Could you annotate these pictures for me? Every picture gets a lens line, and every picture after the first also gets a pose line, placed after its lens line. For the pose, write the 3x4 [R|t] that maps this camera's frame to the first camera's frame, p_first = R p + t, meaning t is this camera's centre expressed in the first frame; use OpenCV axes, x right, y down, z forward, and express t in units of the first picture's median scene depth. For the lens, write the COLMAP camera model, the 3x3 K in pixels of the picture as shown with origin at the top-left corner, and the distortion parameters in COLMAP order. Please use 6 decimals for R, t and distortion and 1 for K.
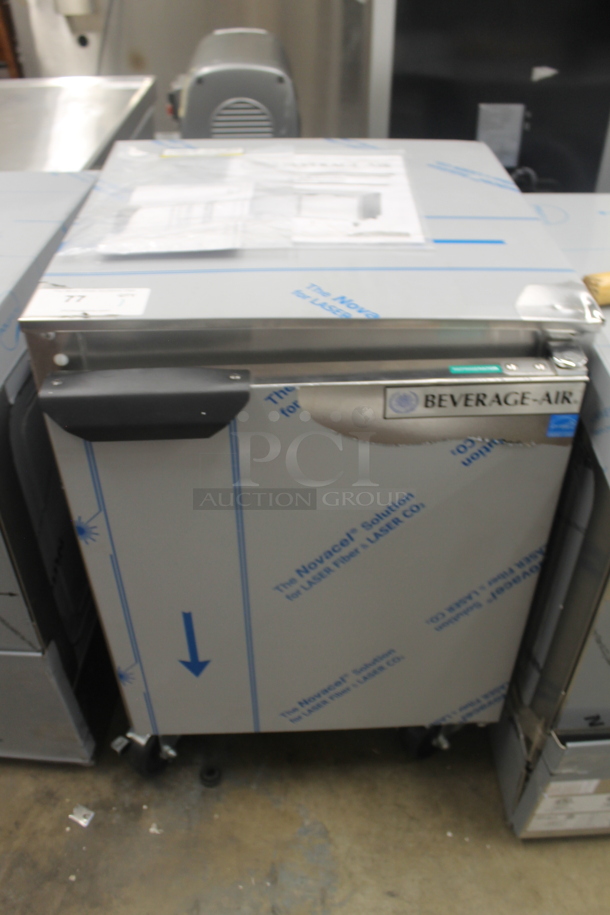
lens RADIAL K [[792.9, 0, 311.6], [0, 792.9, 471.1], [0, 0, 1]] dist [-0.190206, 0.194406]
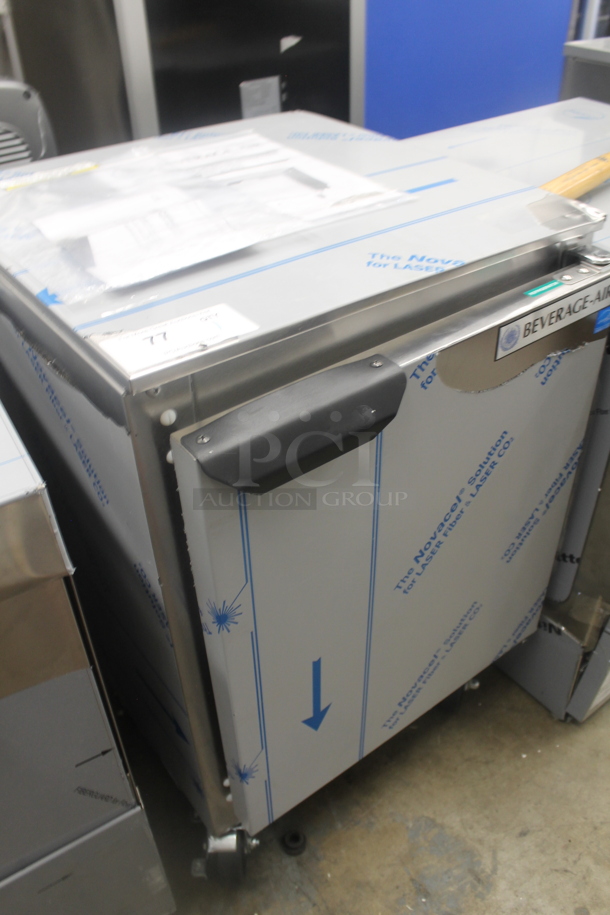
lens RADIAL K [[792.9, 0, 311.6], [0, 792.9, 471.1], [0, 0, 1]] dist [-0.190206, 0.194406]
pose [[0.815137, -0.369801, 0.445868, -0.403503], [0.380234, 0.922255, 0.069769, -0.065839], [-0.437004, 0.112663, 0.892376, 0.170023]]
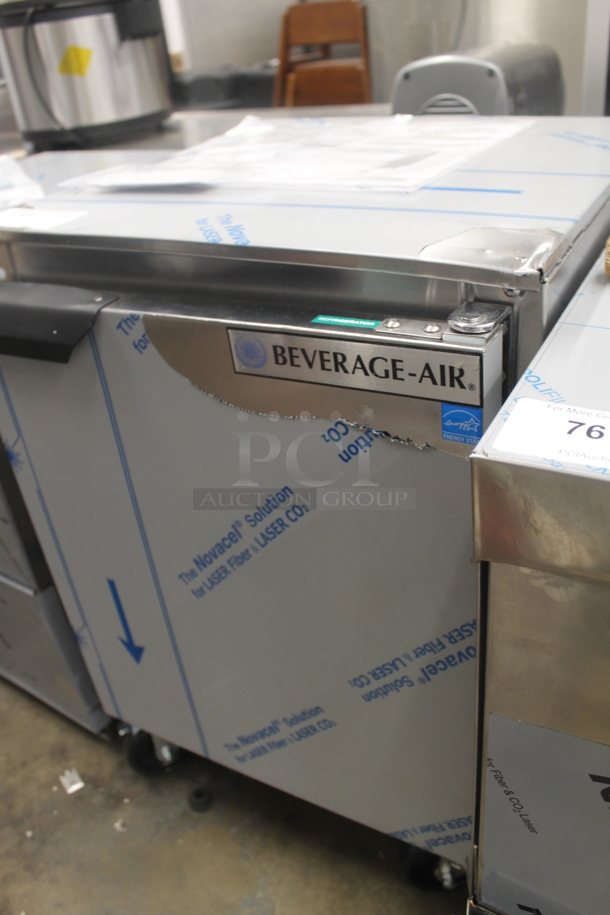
lens RADIAL K [[792.9, 0, 311.6], [0, 792.9, 471.1], [0, 0, 1]] dist [-0.190206, 0.194406]
pose [[0.847188, 0.205095, -0.490111, 0.389446], [-0.252607, 0.967040, -0.031973, 0.023972], [0.467400, 0.150893, 0.871073, 0.255005]]
